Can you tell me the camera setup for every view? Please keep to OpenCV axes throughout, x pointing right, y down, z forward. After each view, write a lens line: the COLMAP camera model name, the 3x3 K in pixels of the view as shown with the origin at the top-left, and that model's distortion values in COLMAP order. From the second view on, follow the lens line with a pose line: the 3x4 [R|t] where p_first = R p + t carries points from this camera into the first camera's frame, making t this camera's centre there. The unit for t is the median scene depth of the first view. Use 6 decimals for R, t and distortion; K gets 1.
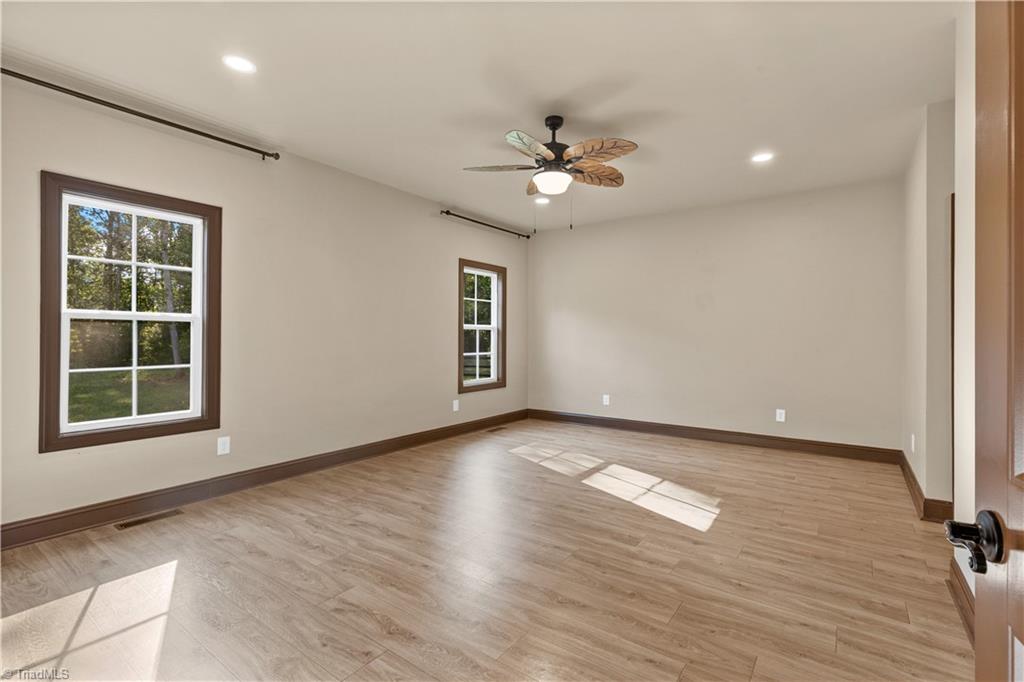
lens RADIAL K [[461.0, 0, 515.5], [0, 461.0, 337.5], [0, 0, 1]] dist [0.001644, 0.000337]
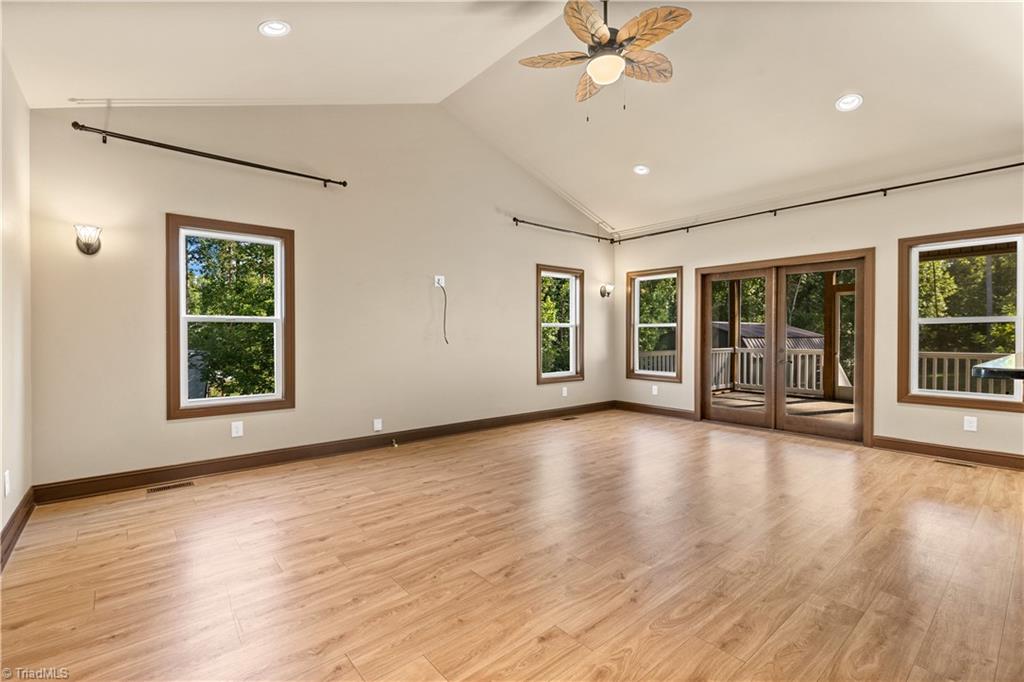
lens RADIAL K [[463.7, 0, 526.2], [0, 463.7, 338.8], [0, 0, 1]] dist [0.000402, 0.000874]
pose [[0.217210, -0.013739, 0.976028, -0.625528], [0.001534, 0.999905, 0.013734, -0.002165], [-0.976124, -0.001486, 0.217210, 0.452954]]
